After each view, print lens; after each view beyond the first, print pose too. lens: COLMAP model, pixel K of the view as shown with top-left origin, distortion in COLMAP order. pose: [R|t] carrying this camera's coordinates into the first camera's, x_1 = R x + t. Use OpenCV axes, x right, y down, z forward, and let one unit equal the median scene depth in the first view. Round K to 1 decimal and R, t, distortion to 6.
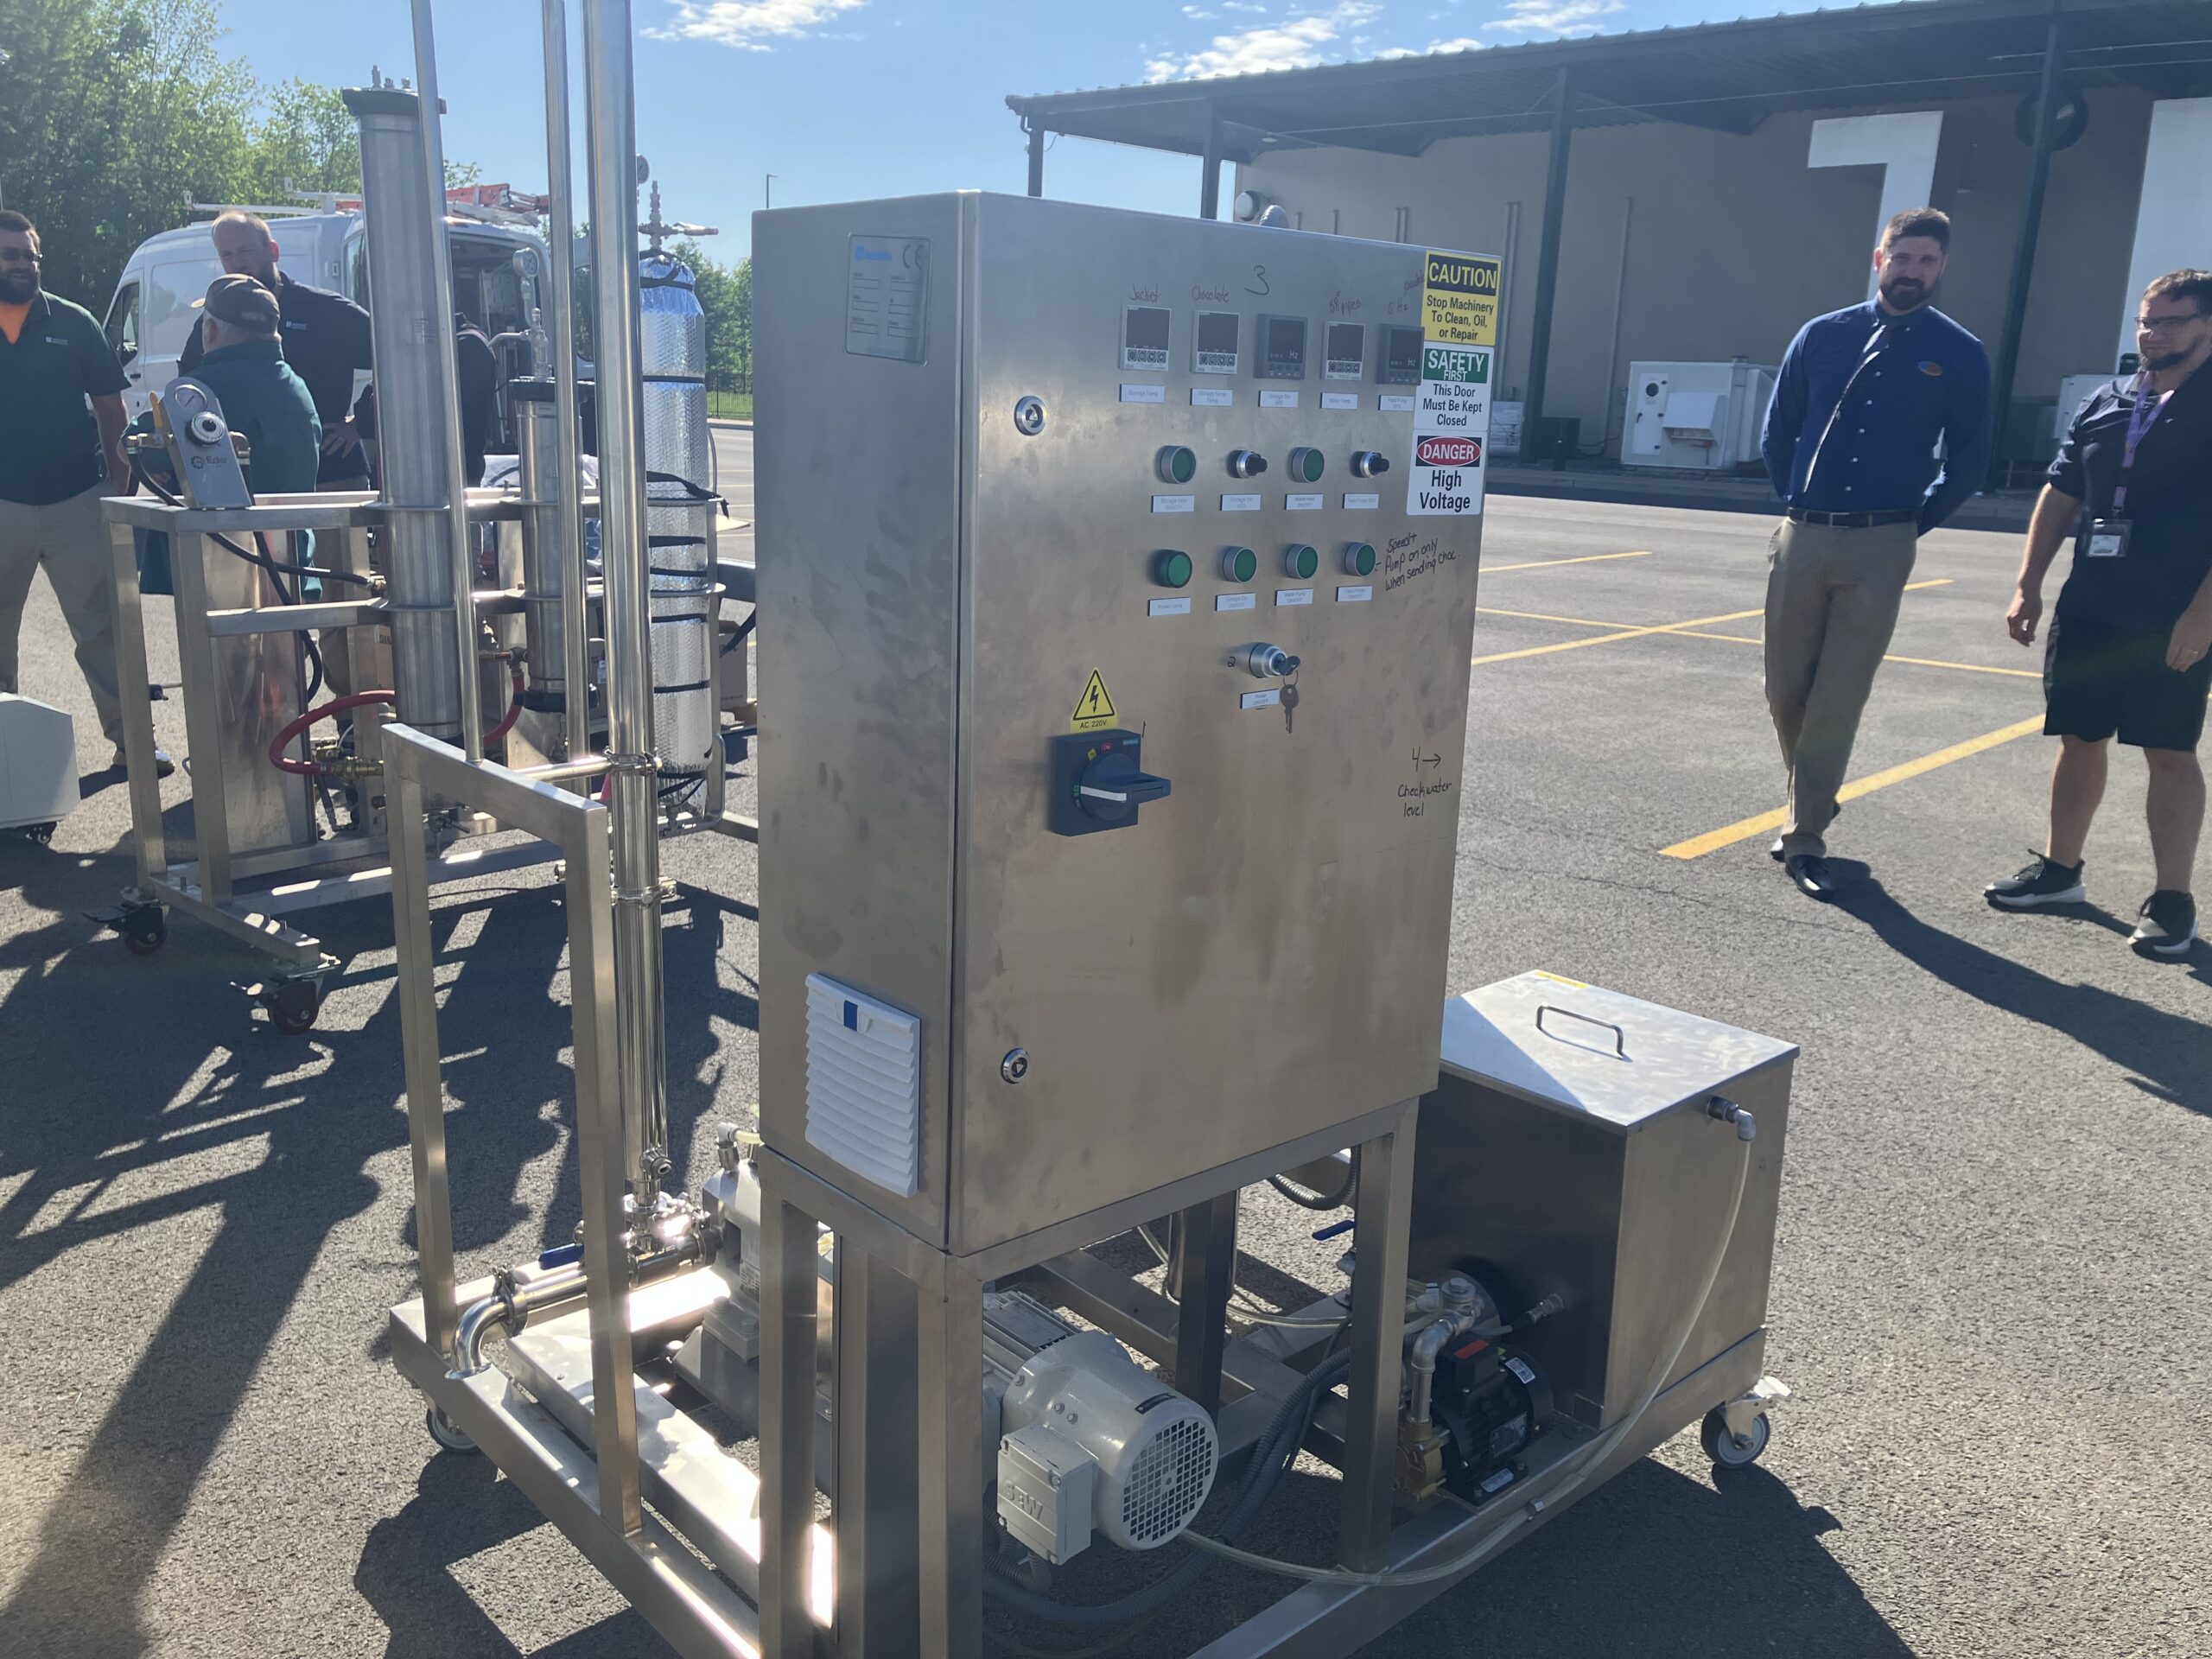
lens RADIAL K [[1815.0, 0, 1106.0], [0, 1815.0, 829.5], [0, 0, 1]] dist [0.006901, 0.007179]
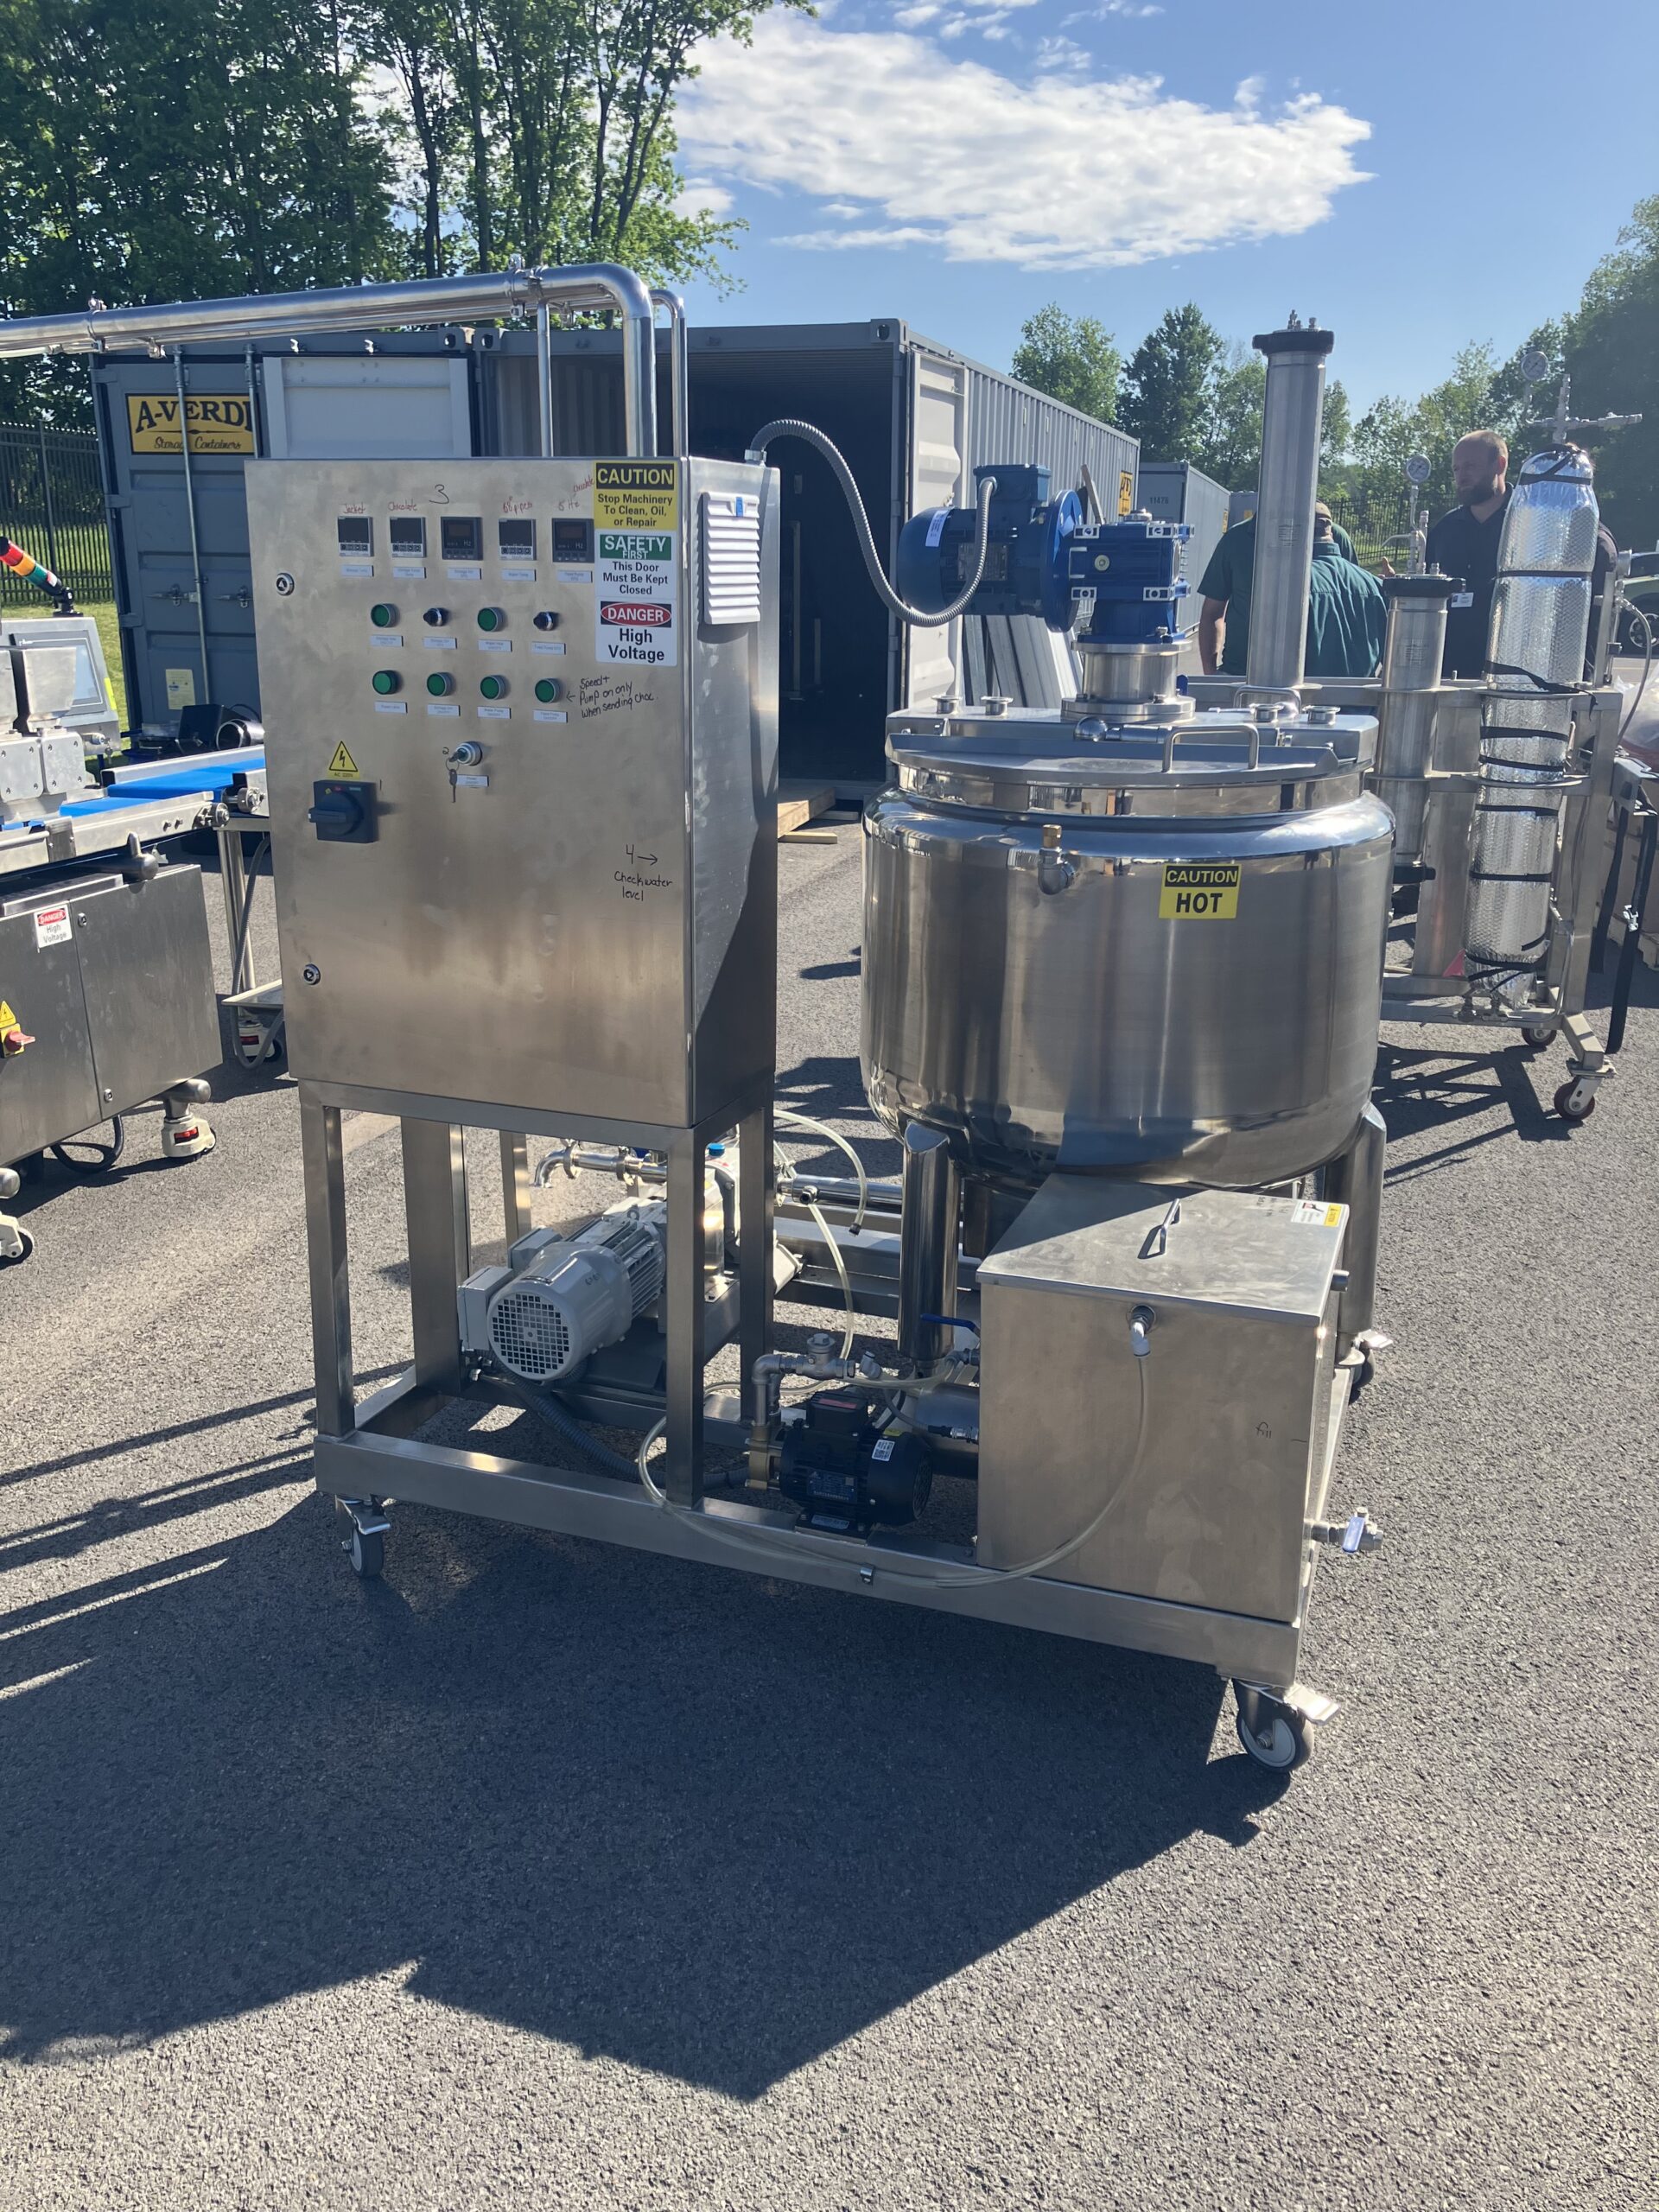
lens RADIAL K [[1791.2, 0, 829.5], [0, 1791.2, 1106.0], [0, 0, 1]] dist [0.000820, -0.015312]
pose [[0.475518, 0.239630, -0.846439, 1.430433], [-0.206627, 0.965691, 0.157310, -0.099735], [0.855095, 0.100093, 0.508718, 0.507922]]
